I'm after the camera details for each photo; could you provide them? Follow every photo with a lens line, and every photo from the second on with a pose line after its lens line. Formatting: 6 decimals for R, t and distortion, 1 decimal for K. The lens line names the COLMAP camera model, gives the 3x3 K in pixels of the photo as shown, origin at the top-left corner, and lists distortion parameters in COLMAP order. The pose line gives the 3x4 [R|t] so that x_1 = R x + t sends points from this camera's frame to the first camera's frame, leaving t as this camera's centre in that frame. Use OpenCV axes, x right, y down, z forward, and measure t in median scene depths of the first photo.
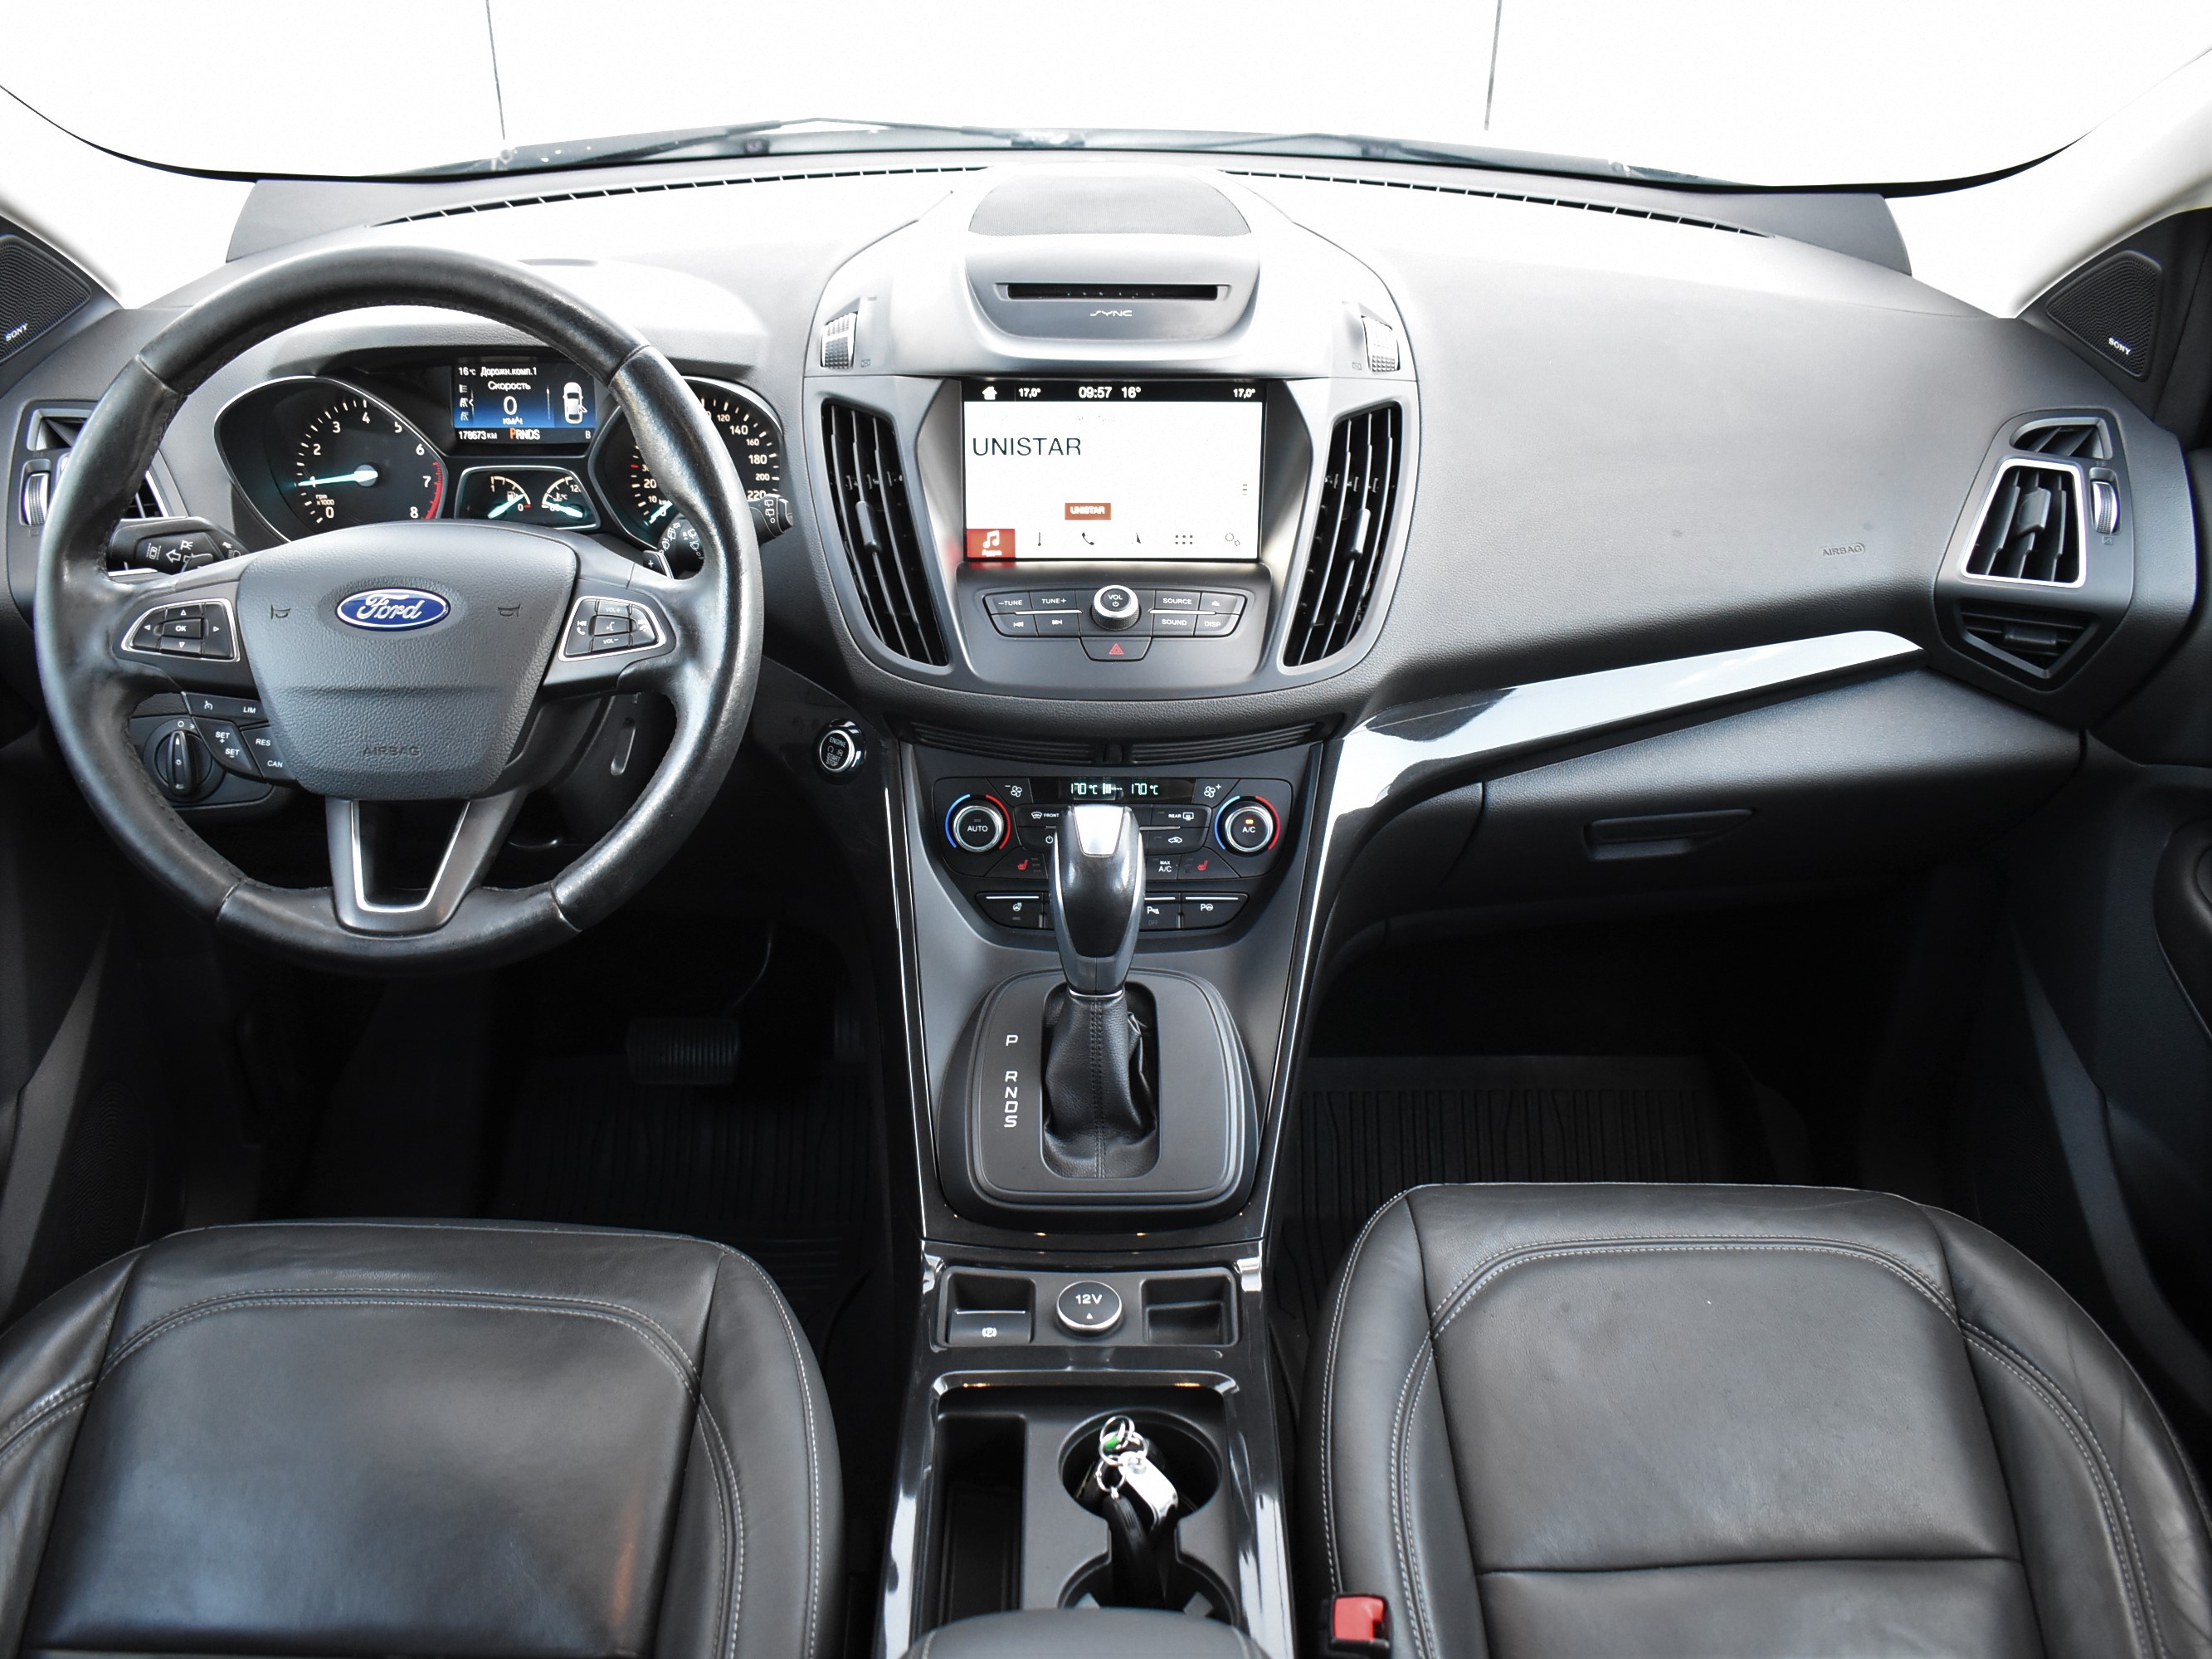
lens RADIAL K [[1964.1, 0, 1106.0], [0, 1964.1, 829.5], [0, 0, 1]] dist [-0.085535, -0.000197]
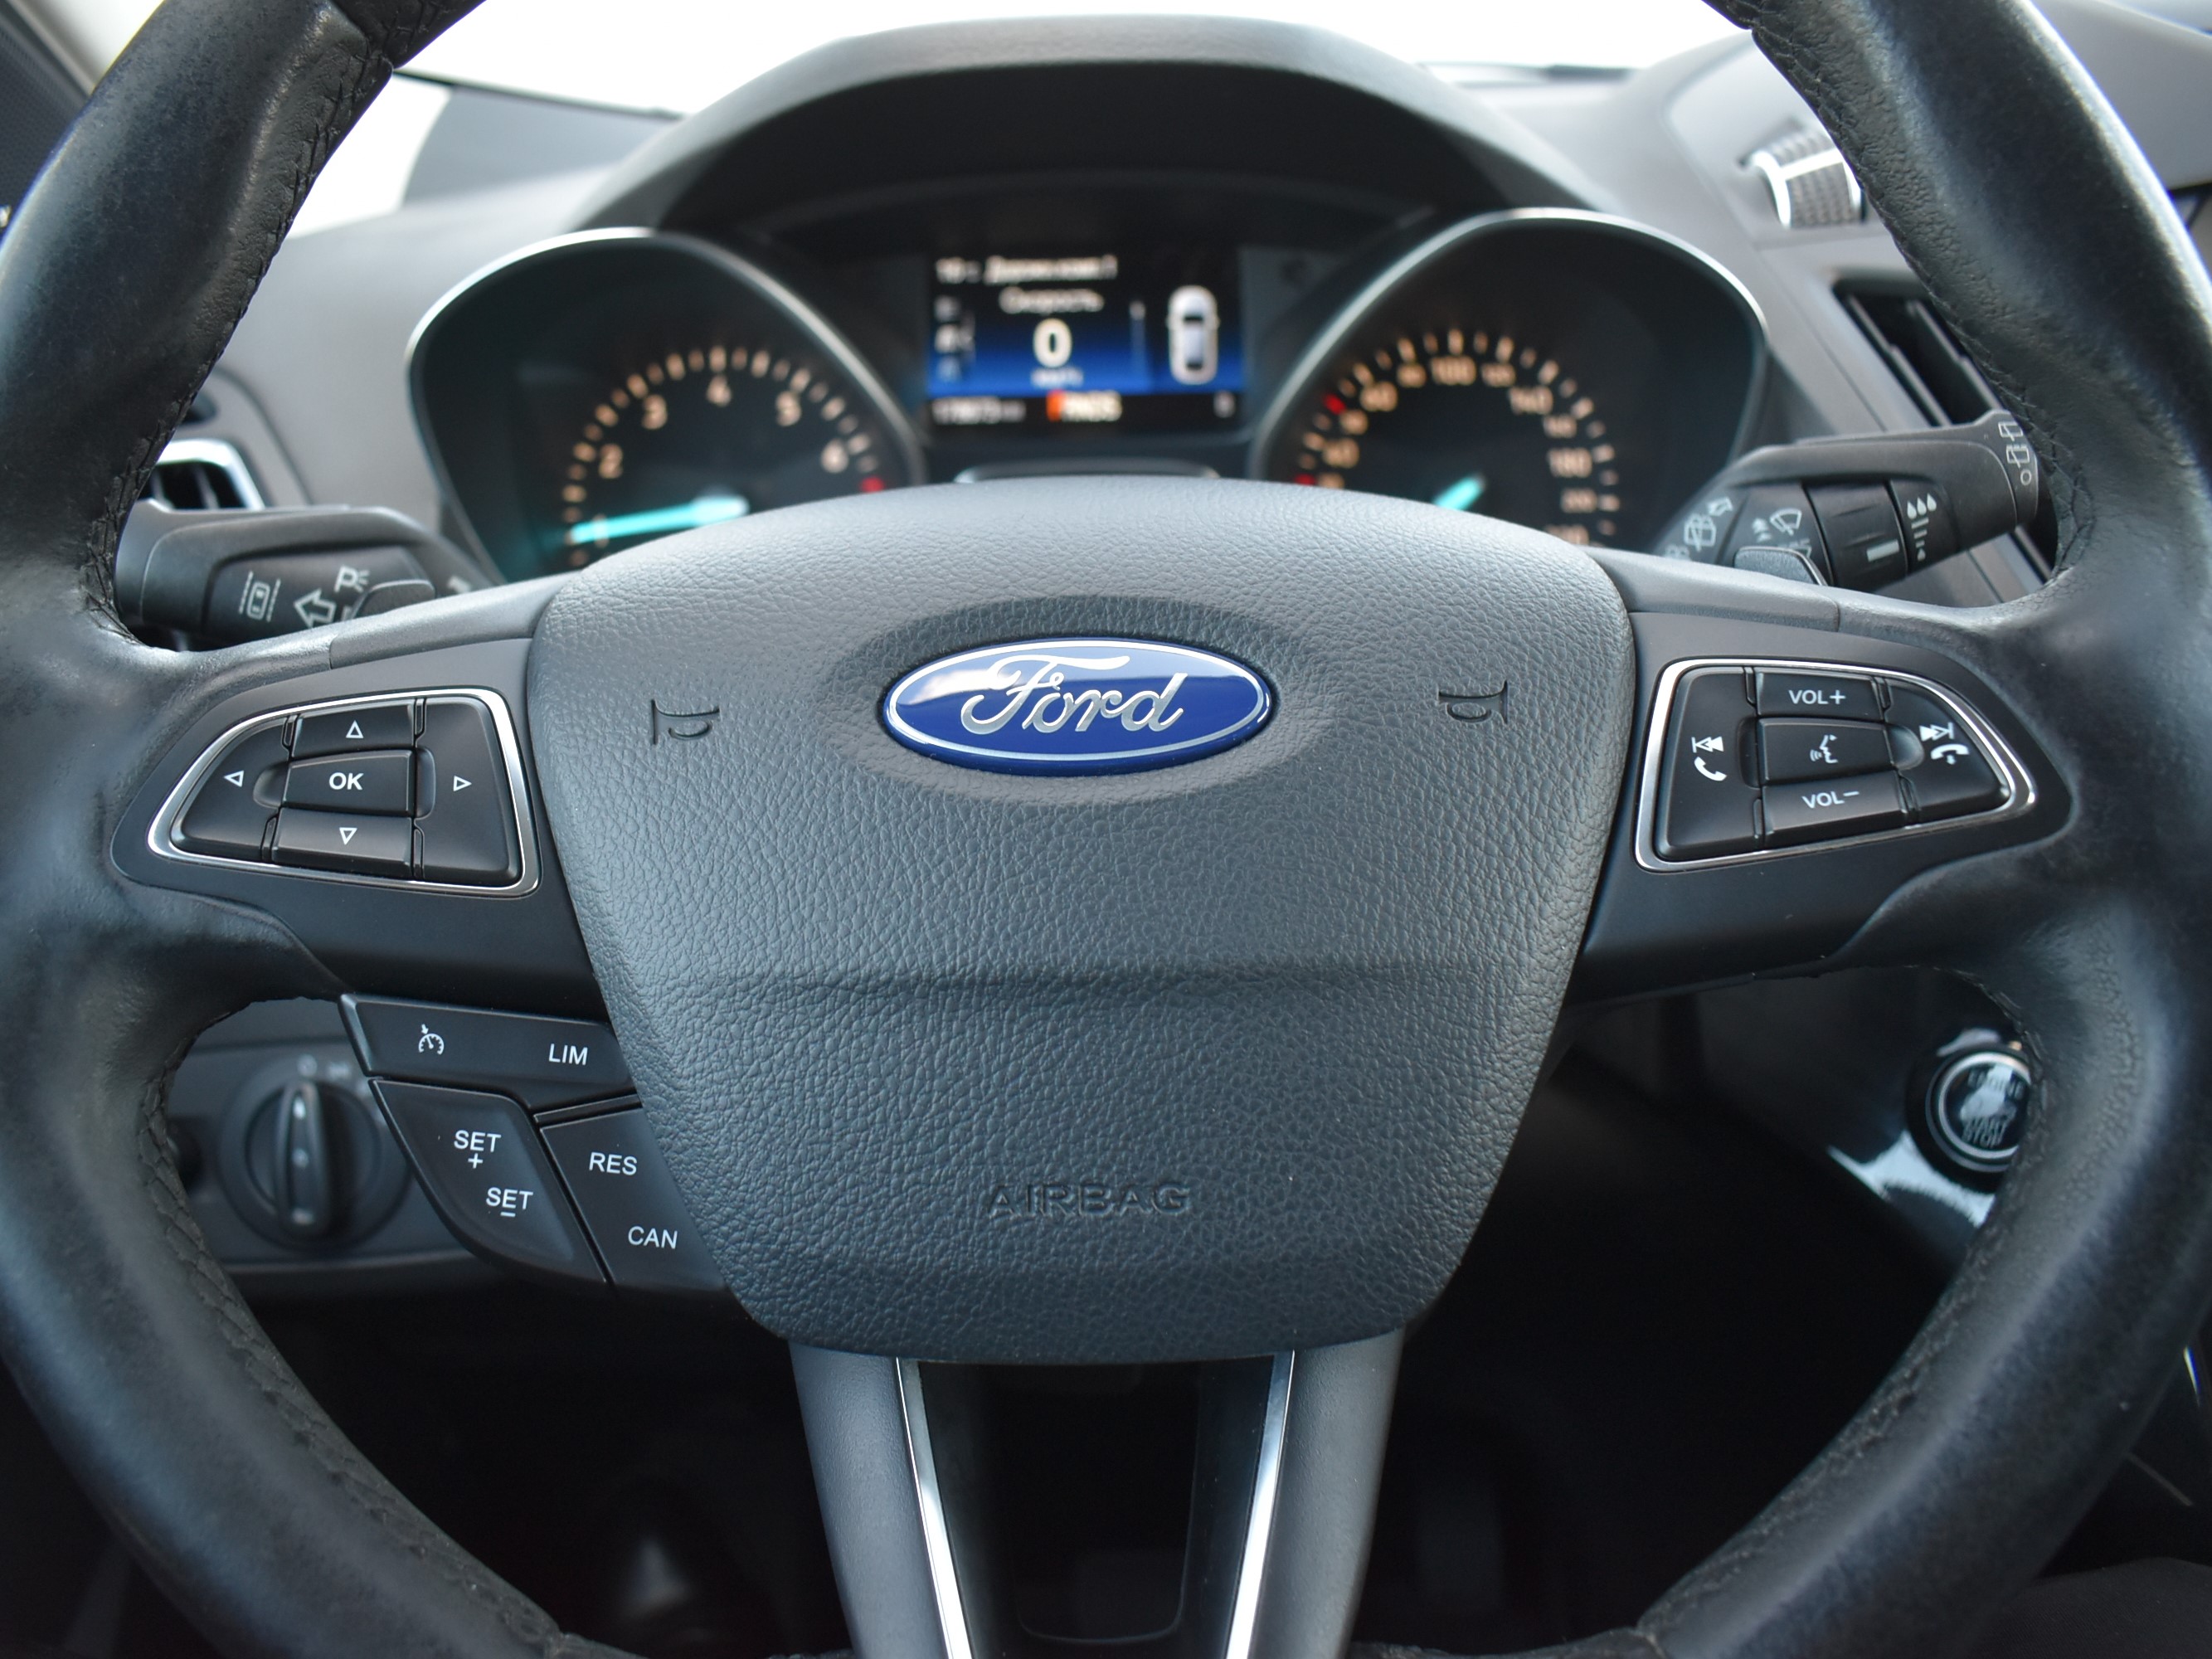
lens RADIAL K [[1963.9, 0, 1106.0], [0, 1963.9, 829.5], [0, 0, 1]] dist [-0.085535, -0.000197]
pose [[0.999025, -0.023008, -0.037673, -0.342009], [0.017638, 0.990397, -0.137119, -0.052456], [0.040466, 0.136321, 0.989838, 0.688289]]
